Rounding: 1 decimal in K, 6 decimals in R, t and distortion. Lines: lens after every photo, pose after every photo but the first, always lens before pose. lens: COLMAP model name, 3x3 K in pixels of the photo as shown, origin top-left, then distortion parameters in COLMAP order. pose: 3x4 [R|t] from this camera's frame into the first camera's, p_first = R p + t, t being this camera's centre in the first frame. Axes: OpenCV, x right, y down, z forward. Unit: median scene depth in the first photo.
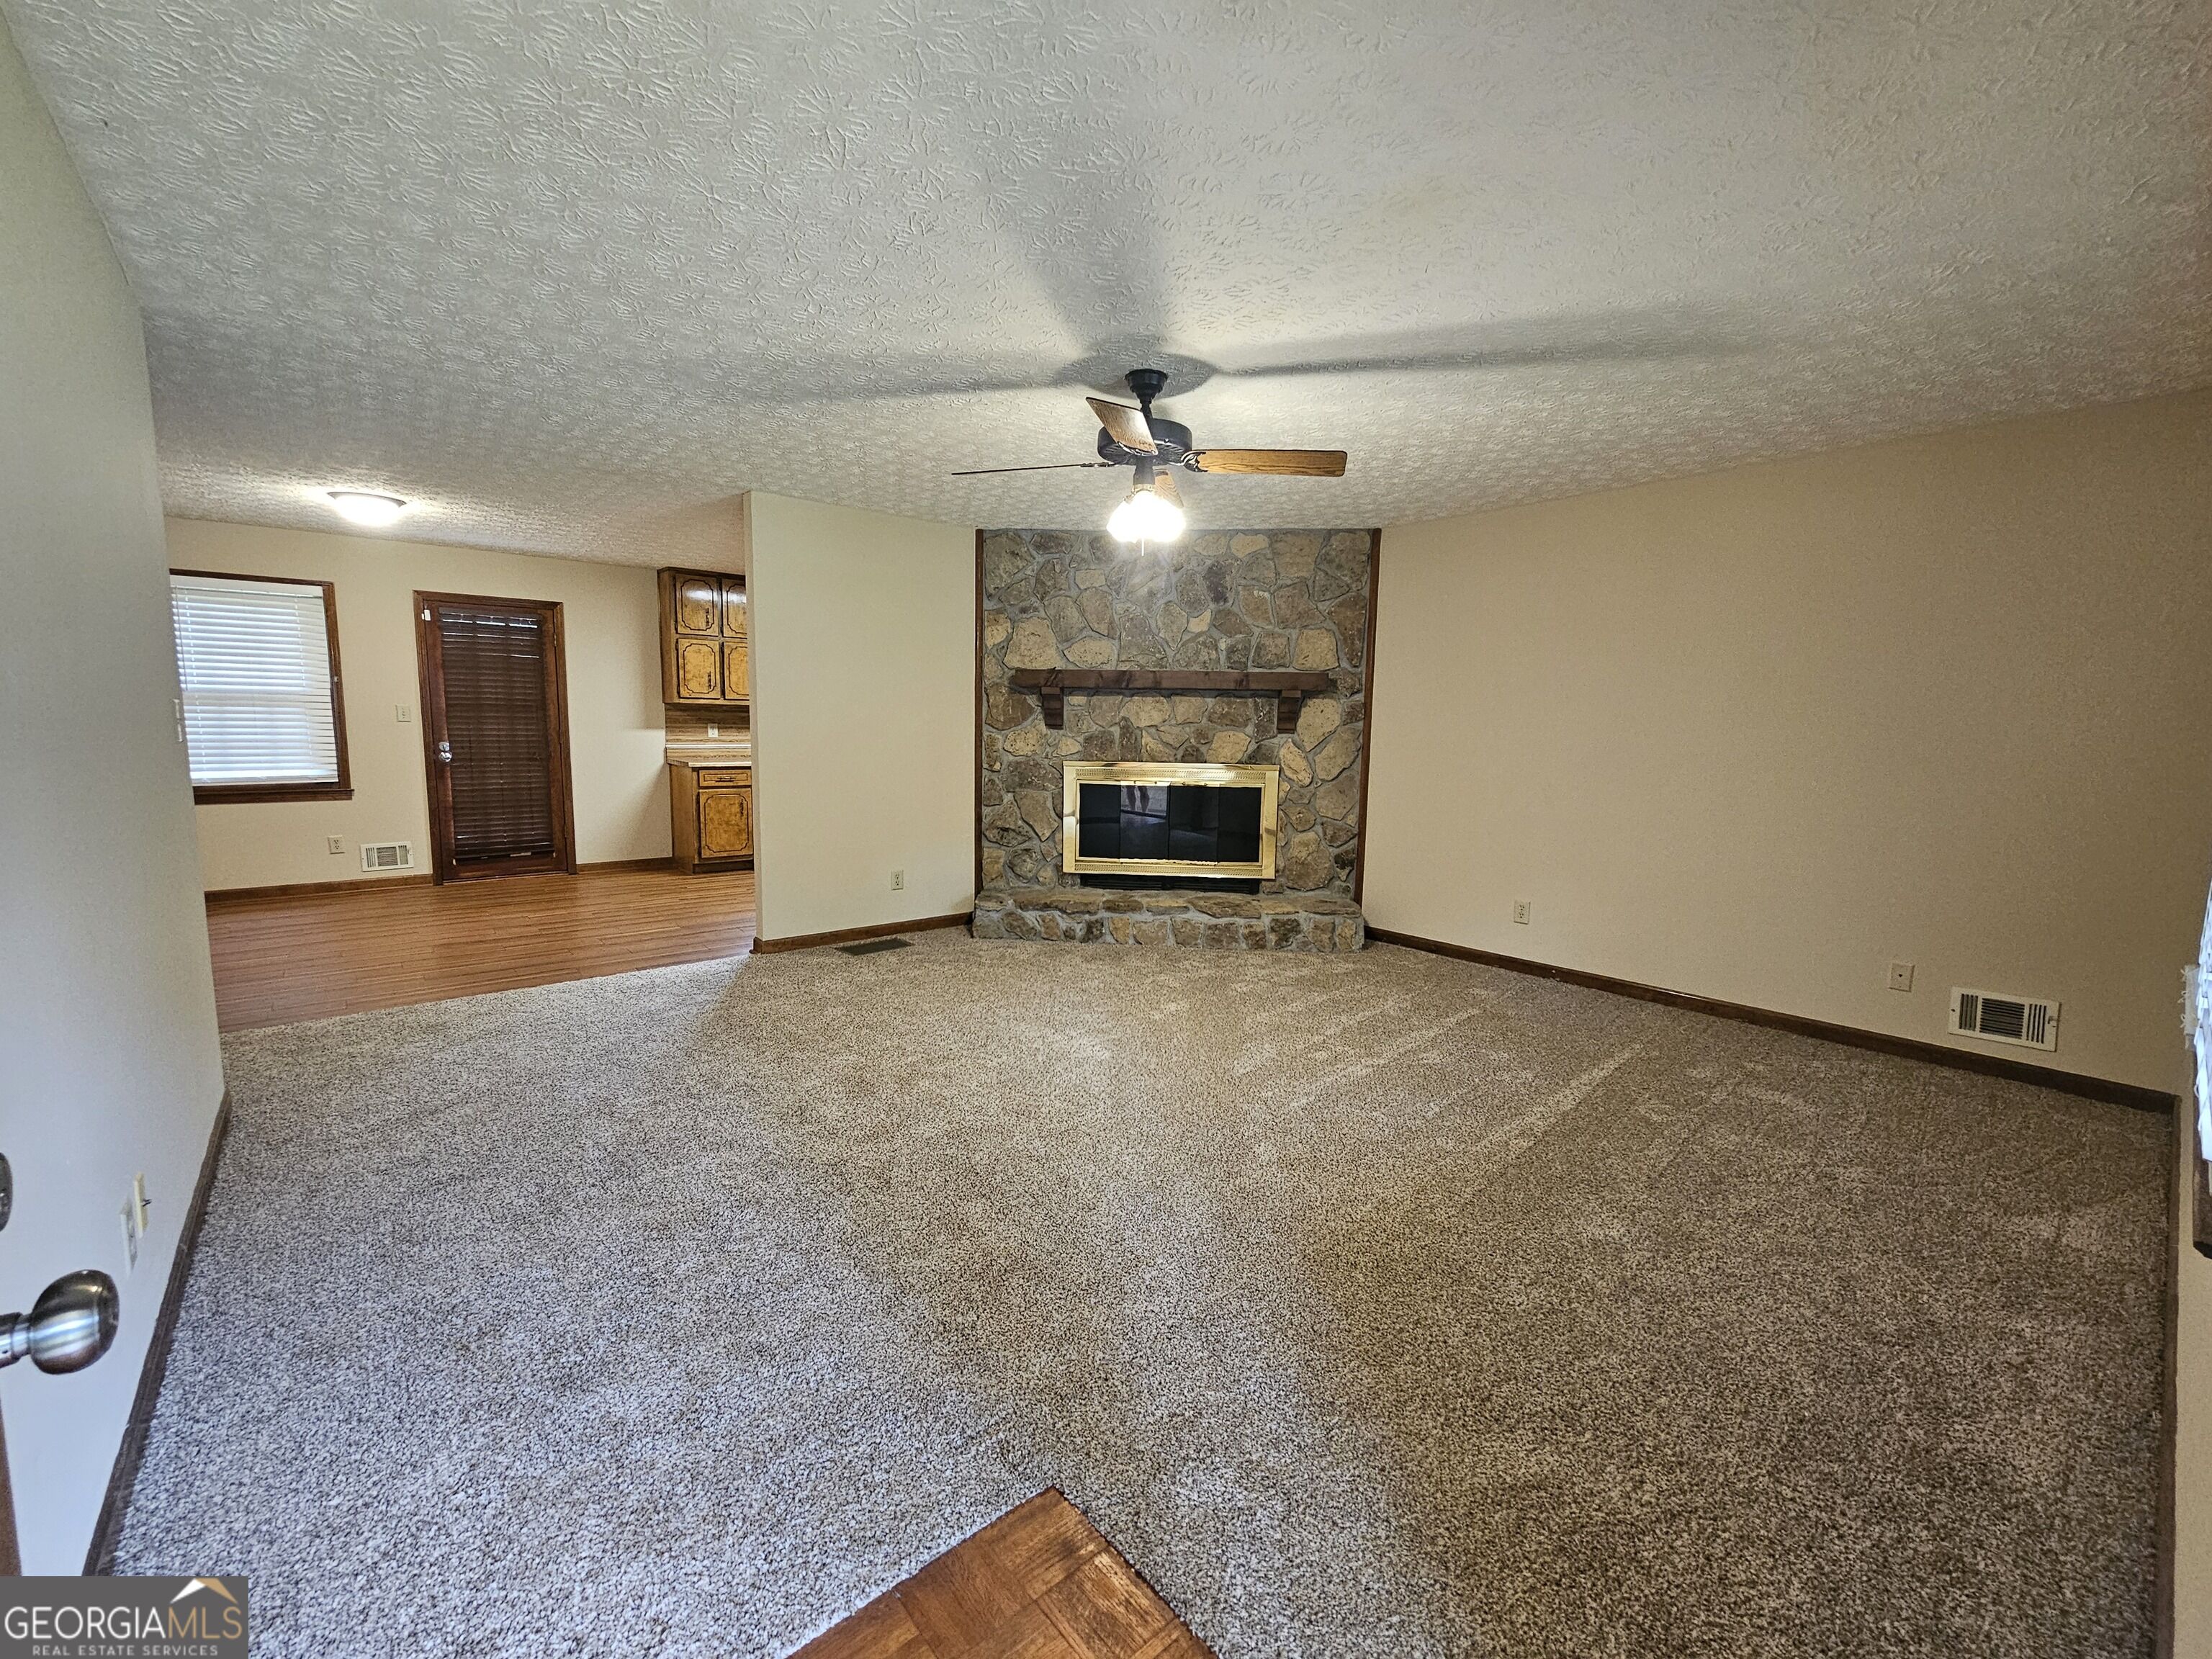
lens RADIAL K [[916.0, 0, 1100.0], [0, 916.0, 828.0], [0, 0, 1]] dist [0.001040, -0.000274]
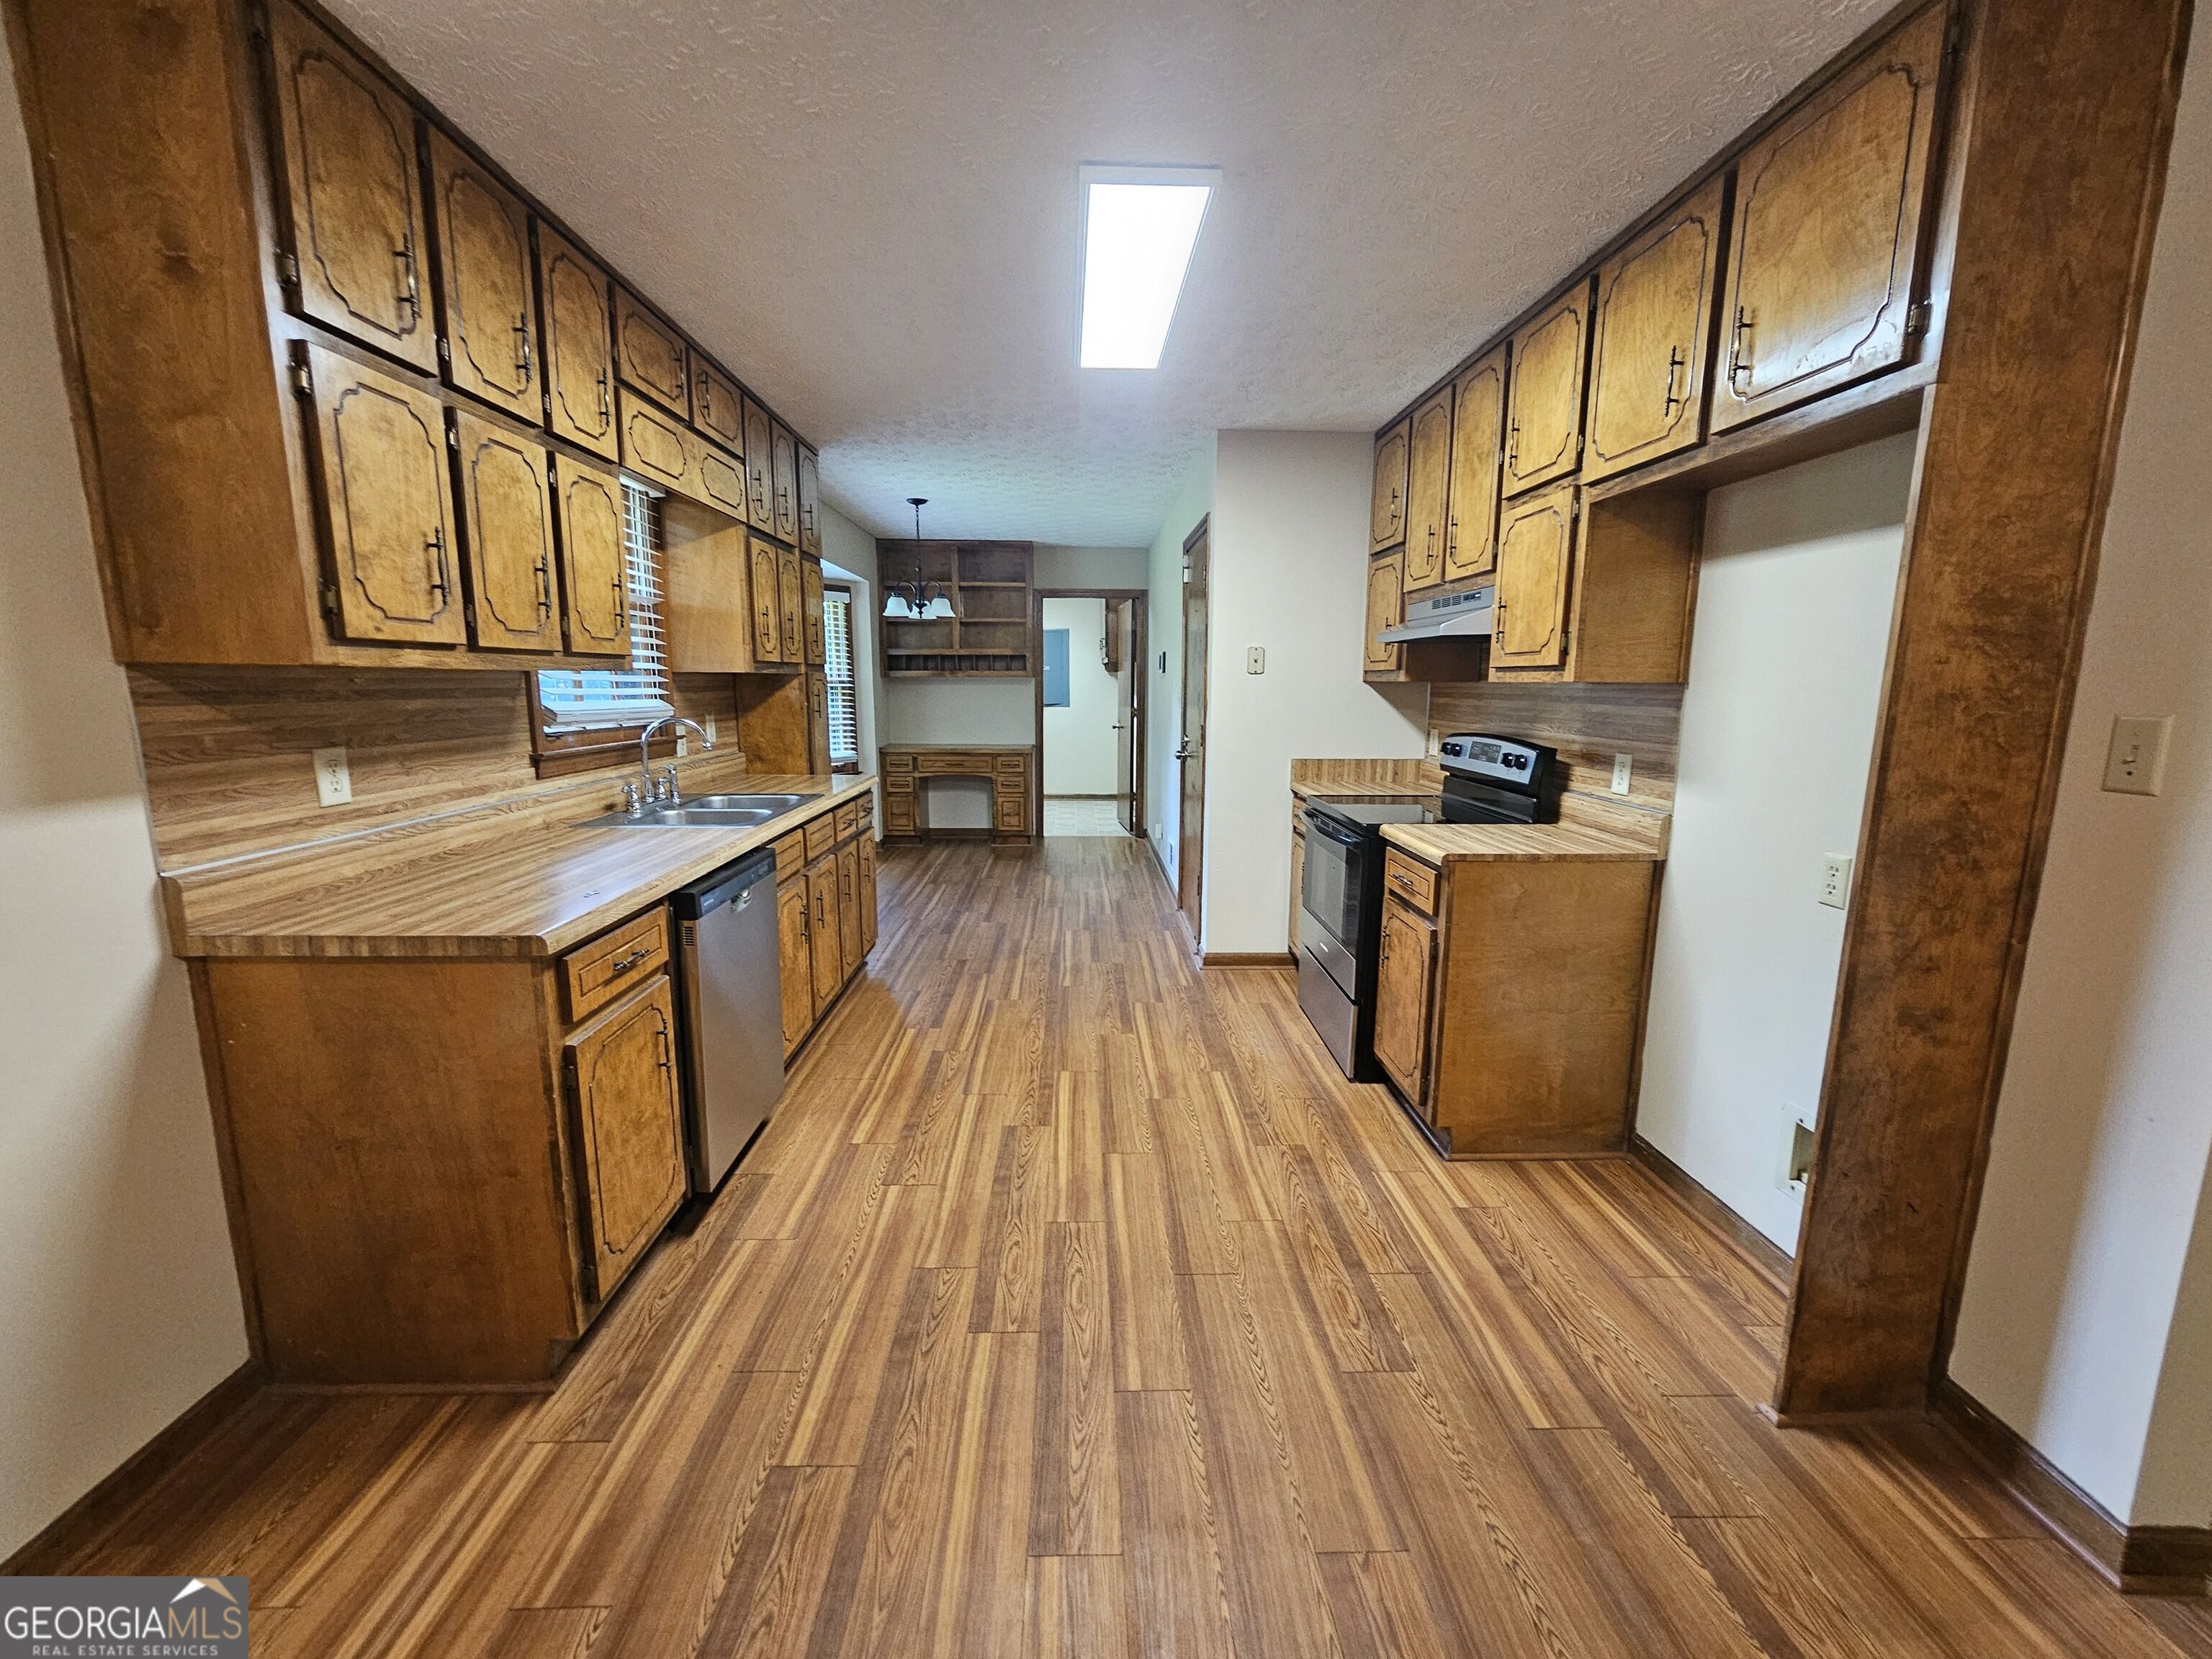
lens RADIAL K [[921.4, 0, 1106.0], [0, 921.4, 829.5], [0, 0, 1]] dist [0.002441, 0.000286]
pose [[0.615781, -0.141903, 0.775033, -0.509334], [0.098822, 0.989791, 0.102707, -0.101238], [-0.781695, 0.013345, 0.623518, 0.715440]]
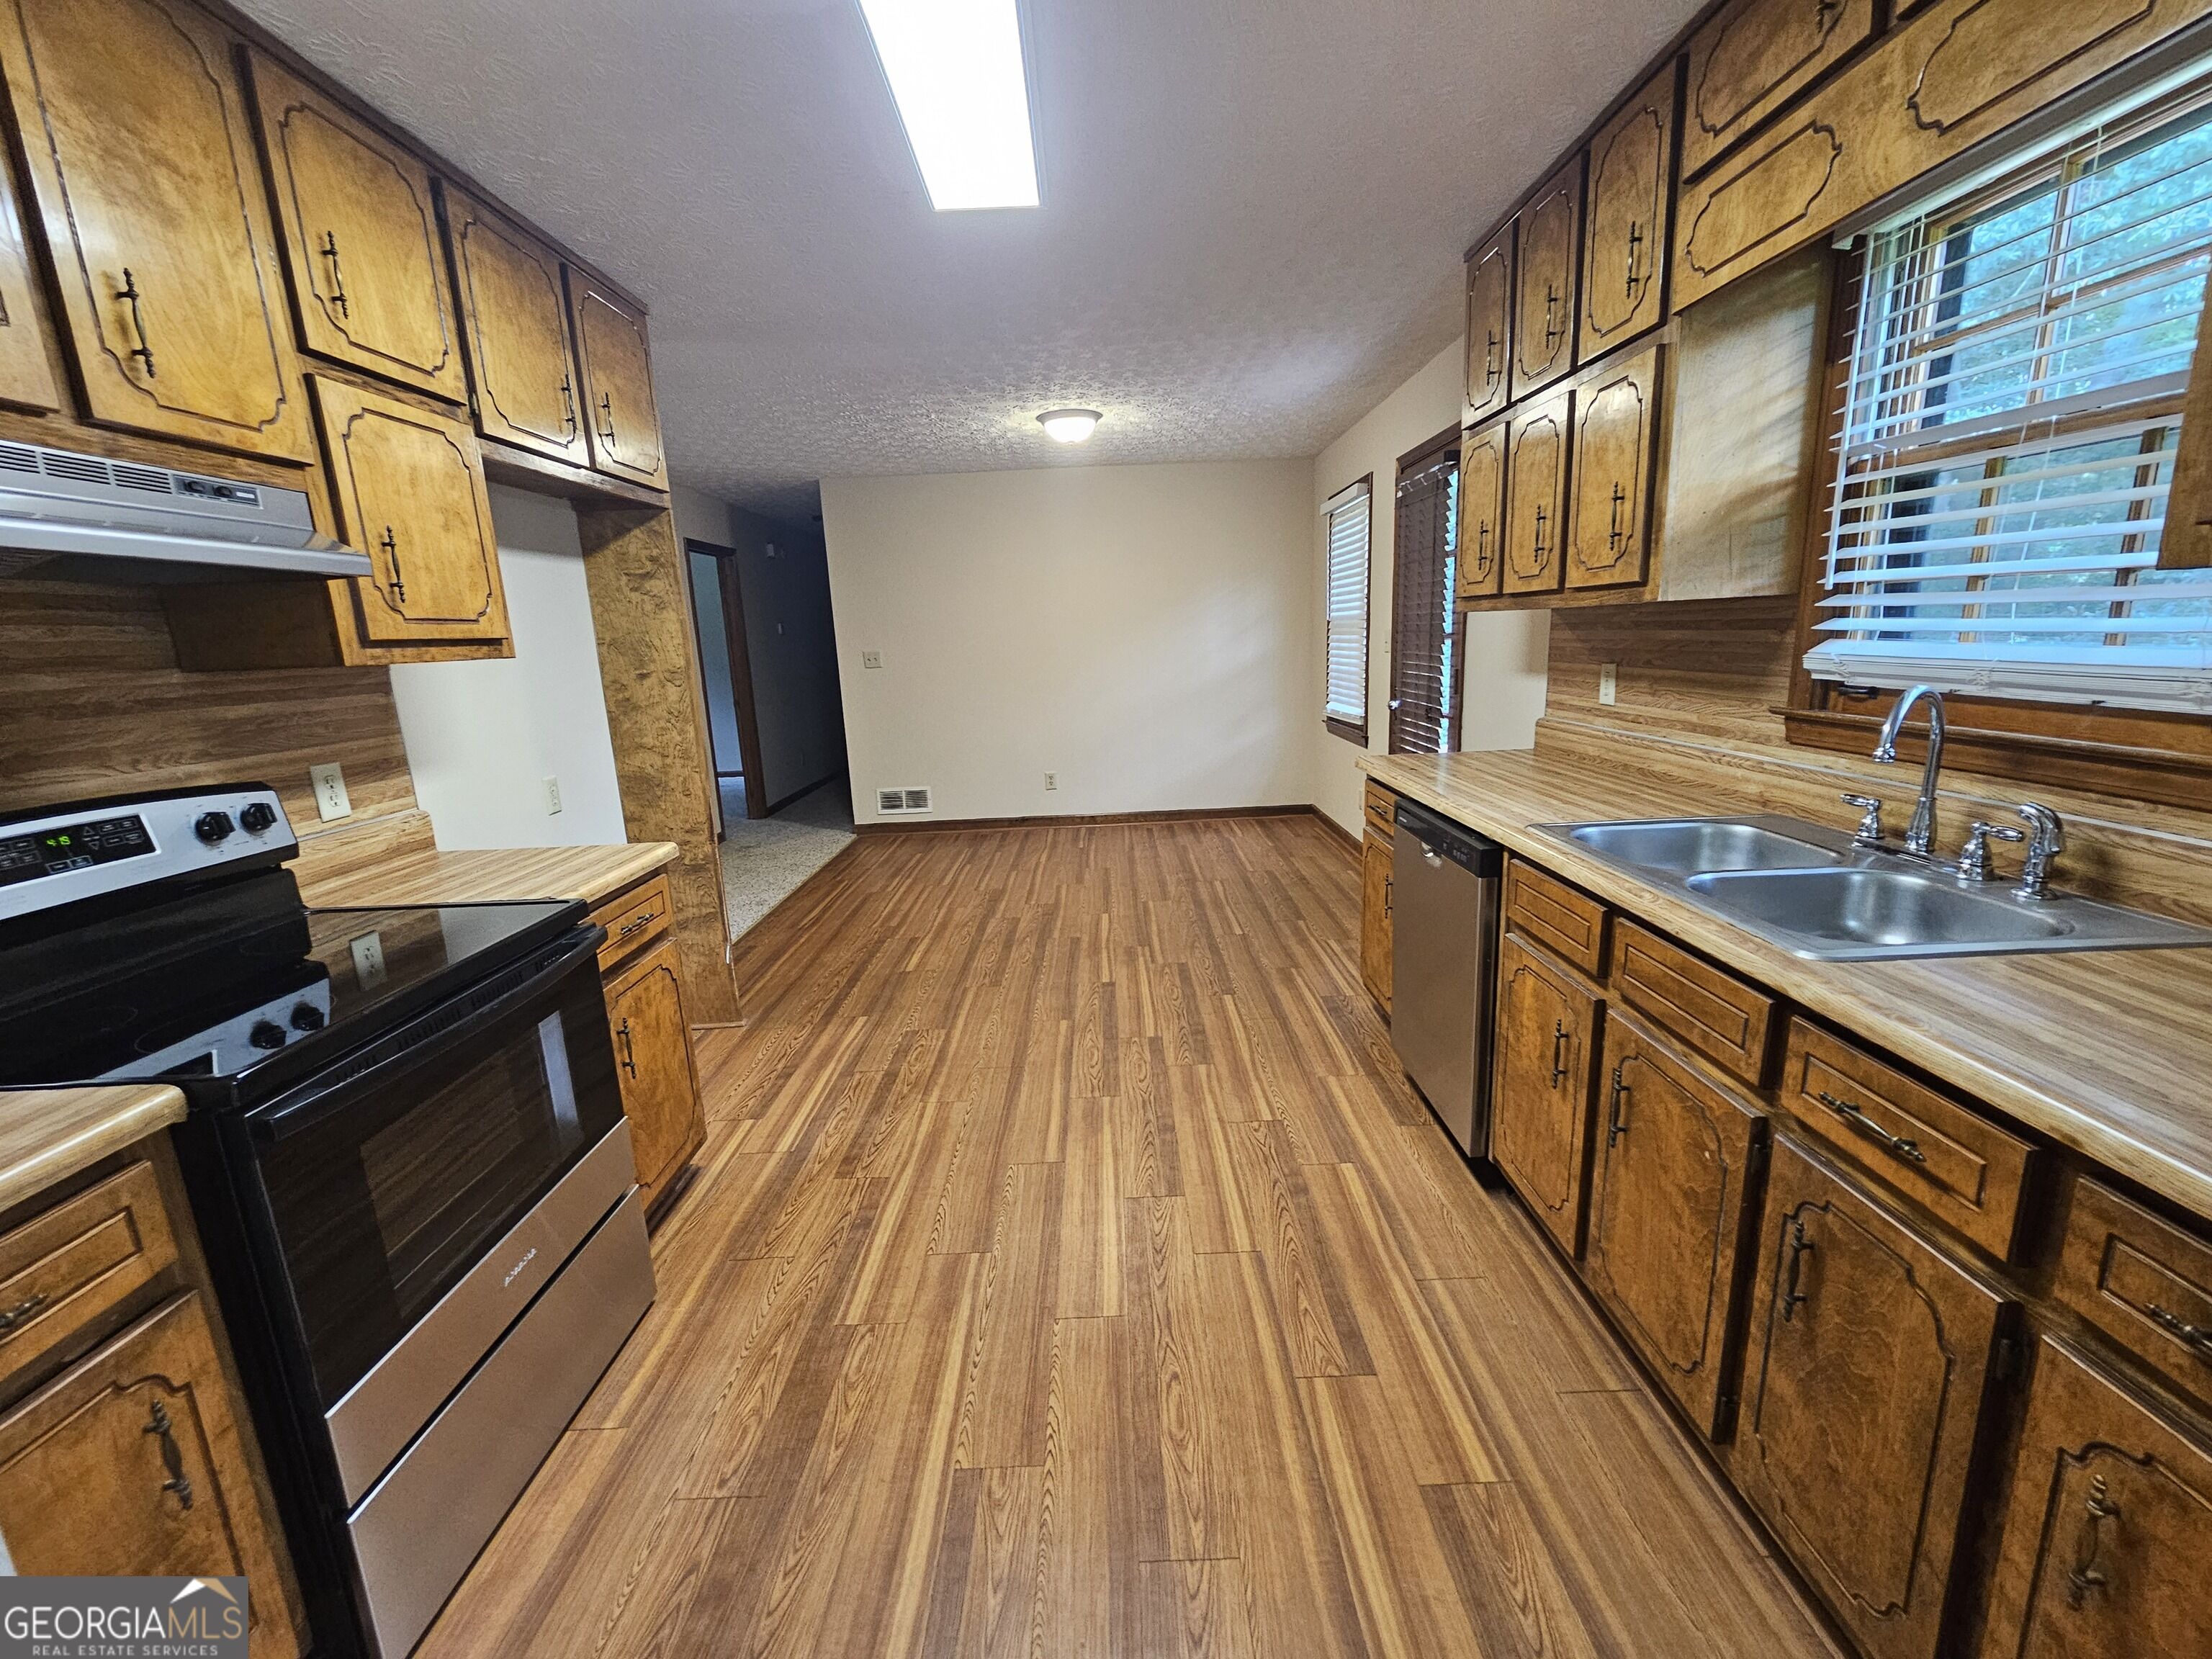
lens RADIAL K [[916.0, 0, 1100.0], [0, 916.0, 828.0], [0, 0, 1]] dist [0.001040, -0.000274]
pose [[-0.641499, 0.168647, -0.748356, -0.037947], [-0.060879, 0.961266, 0.268814, -0.140728], [0.764704, 0.218003, -0.606385, 1.120203]]
